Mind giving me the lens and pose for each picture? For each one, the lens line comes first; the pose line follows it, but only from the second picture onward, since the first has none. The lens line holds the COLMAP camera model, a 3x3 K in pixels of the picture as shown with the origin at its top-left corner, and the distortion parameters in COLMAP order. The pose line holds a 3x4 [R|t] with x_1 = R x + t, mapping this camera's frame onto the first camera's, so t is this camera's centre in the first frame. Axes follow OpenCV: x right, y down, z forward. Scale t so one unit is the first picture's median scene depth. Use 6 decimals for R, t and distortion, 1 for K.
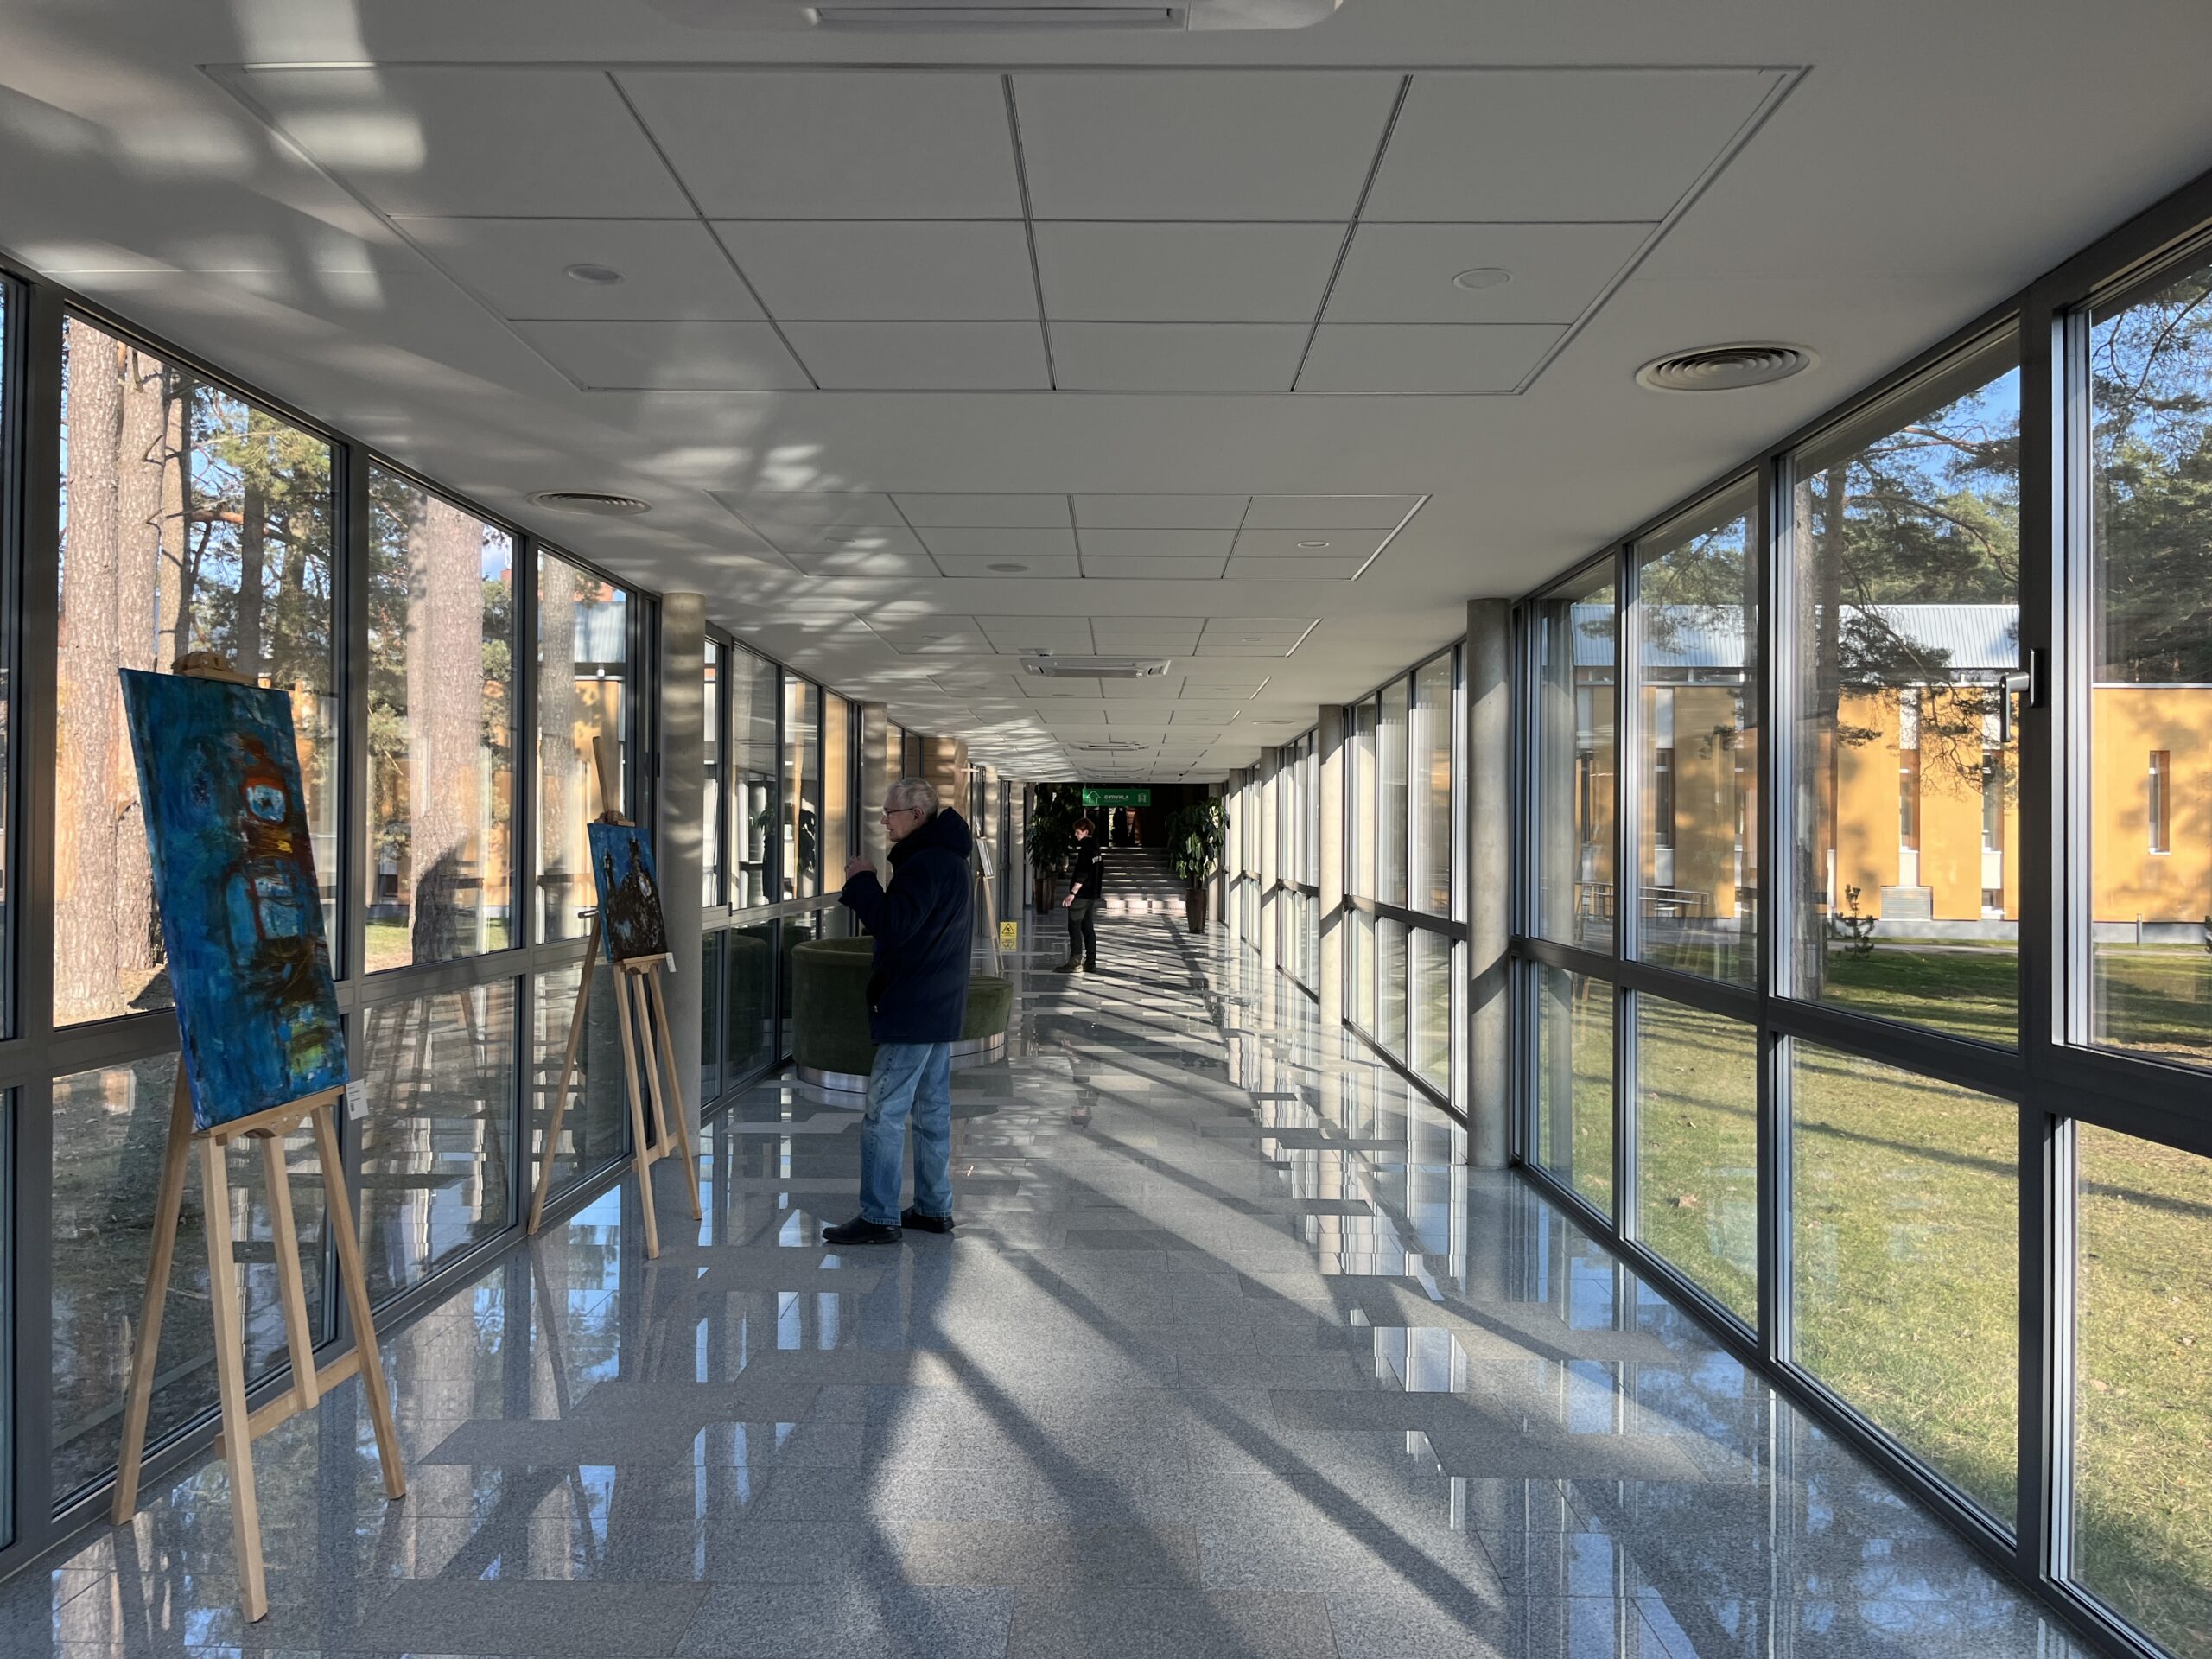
lens RADIAL K [[1659.2, 0, 1105.9], [0, 1659.2, 830.8], [0, 0, 1]] dist [0.000991, 0.001216]
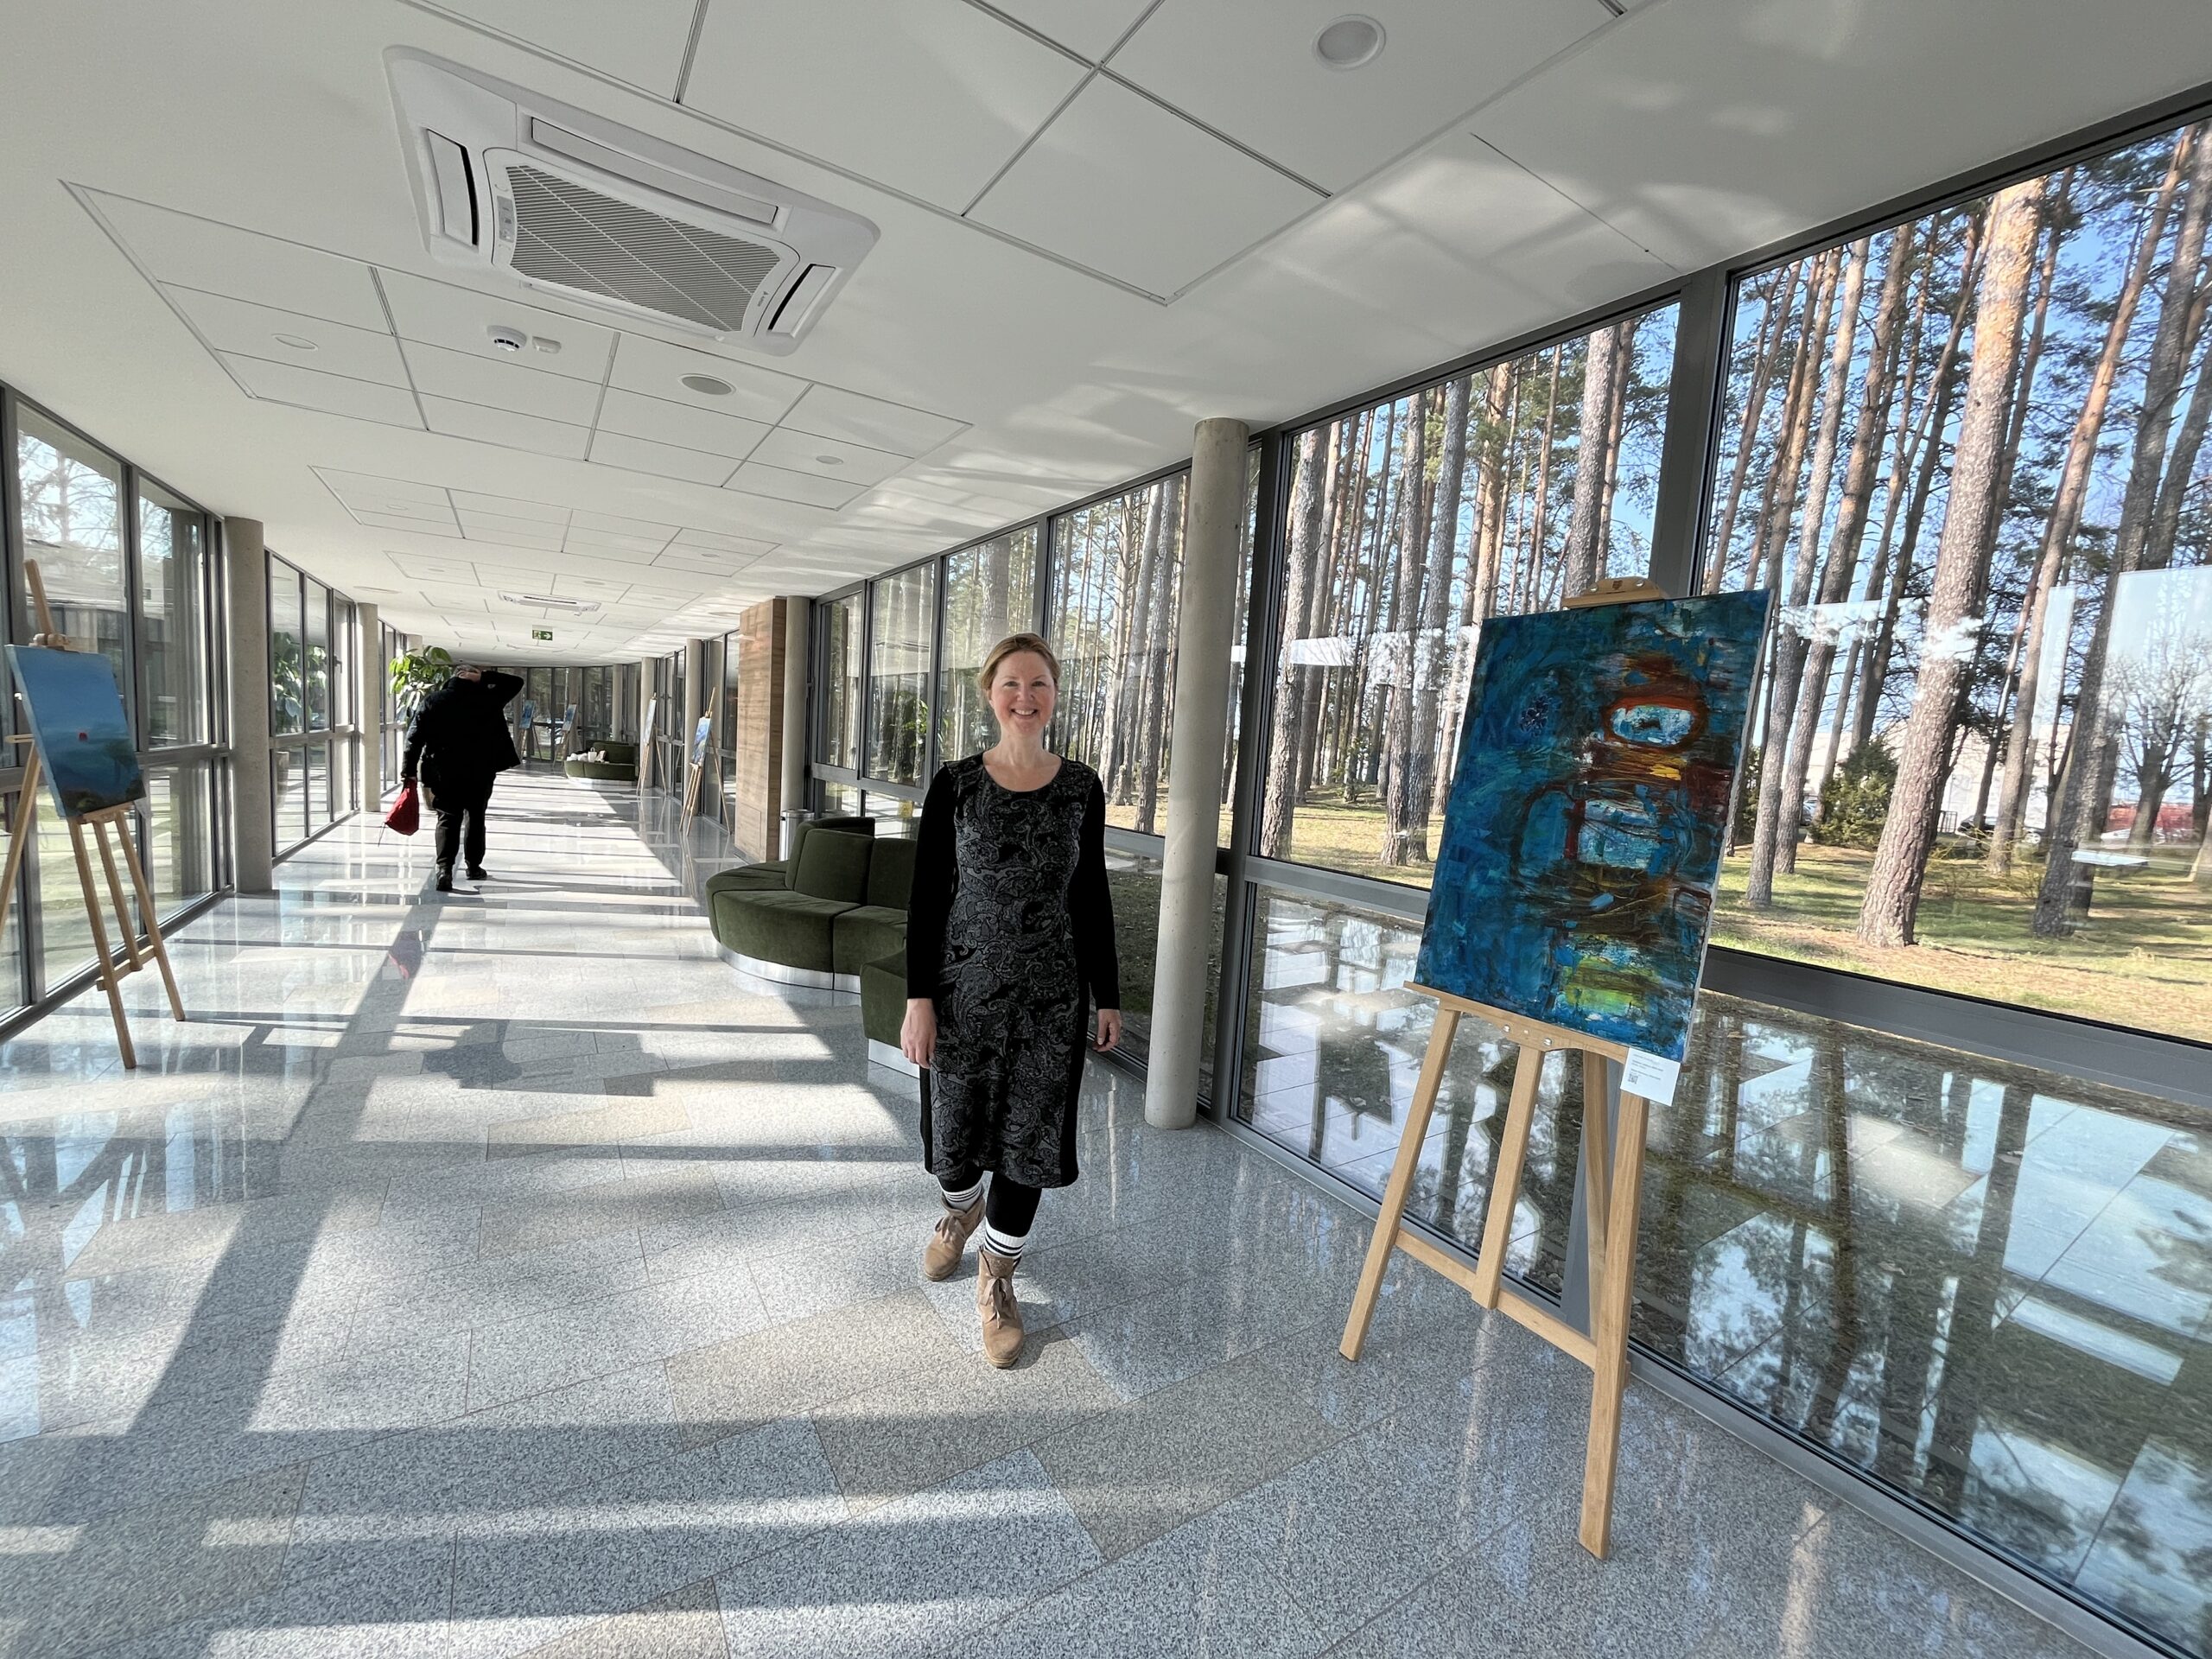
lens RADIAL K [[885.1, 0, 1106.1], [0, 885.1, 830.7], [0, 0, 1]] dist [-0.000176, 0.000006]
pose [[-0.830222, -0.002507, -0.557427, 0.025299], [-0.065762, 0.993447, 0.093476, 0.016158], [0.553540, 0.114263, -0.824947, 1.254258]]
